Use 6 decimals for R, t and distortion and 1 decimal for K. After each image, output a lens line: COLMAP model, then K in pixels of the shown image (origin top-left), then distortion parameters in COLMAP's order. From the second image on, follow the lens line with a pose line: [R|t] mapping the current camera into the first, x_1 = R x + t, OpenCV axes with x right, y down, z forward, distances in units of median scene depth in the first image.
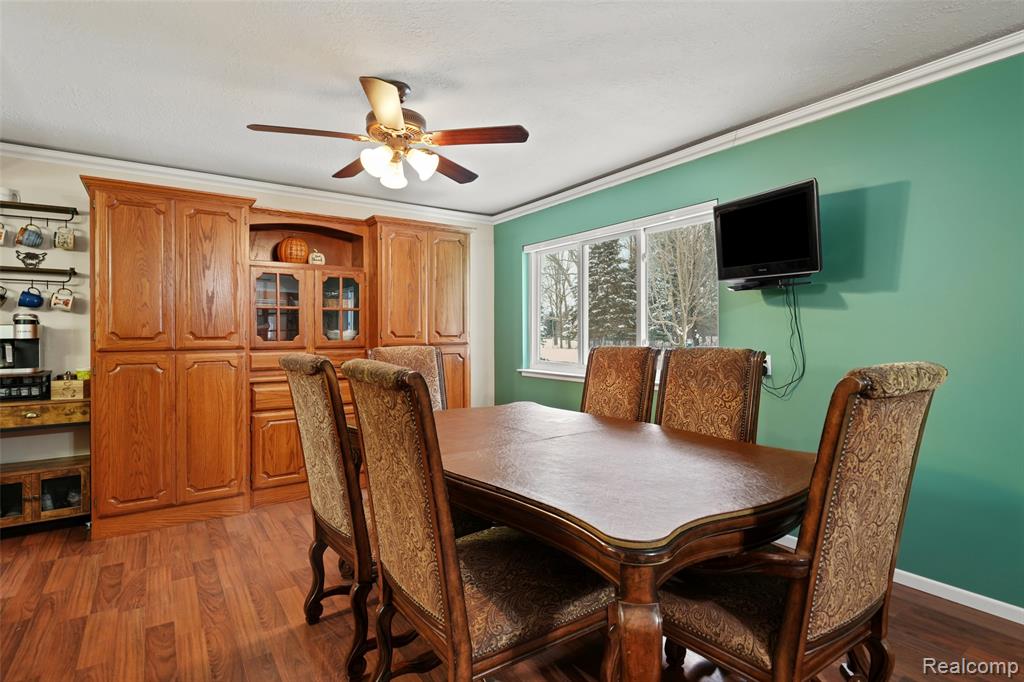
lens RADIAL K [[508.9, 0, 507.6], [0, 508.9, 330.0], [0, 0, 1]] dist [0.001191, -0.000233]
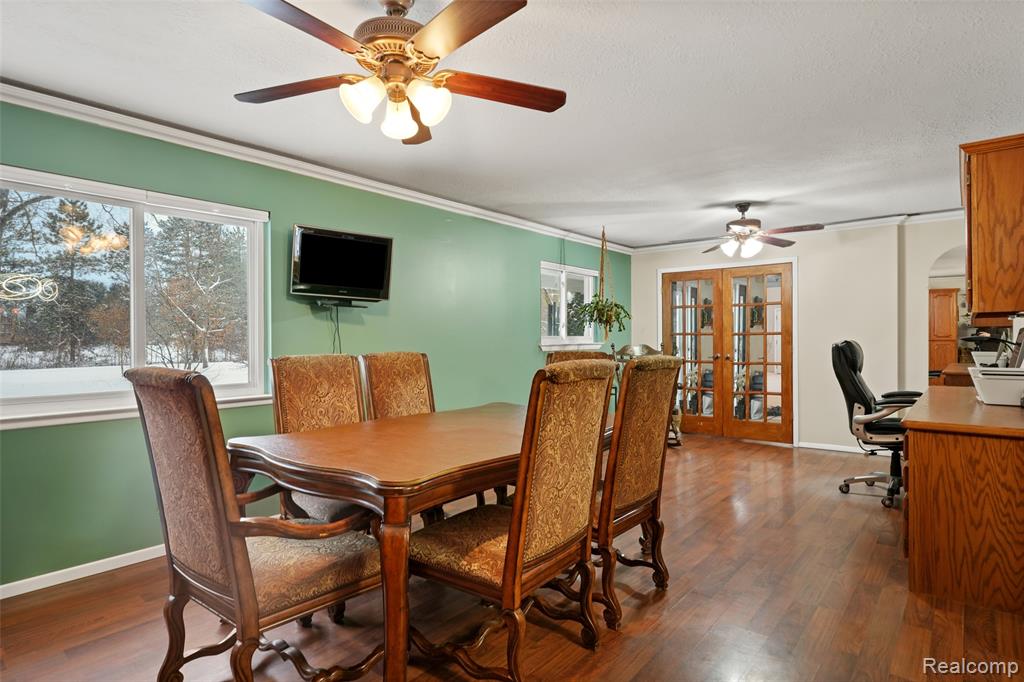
lens RADIAL K [[557.9, 0, 512.5], [0, 557.9, 345.3], [0, 0, 1]] dist [-0.000828, 0.000827]
pose [[-0.275530, -0.004321, 0.961283, -0.809445], [-0.006153, 0.999977, 0.002732, 0.006701], [-0.961273, -0.005162, -0.275550, 0.836505]]
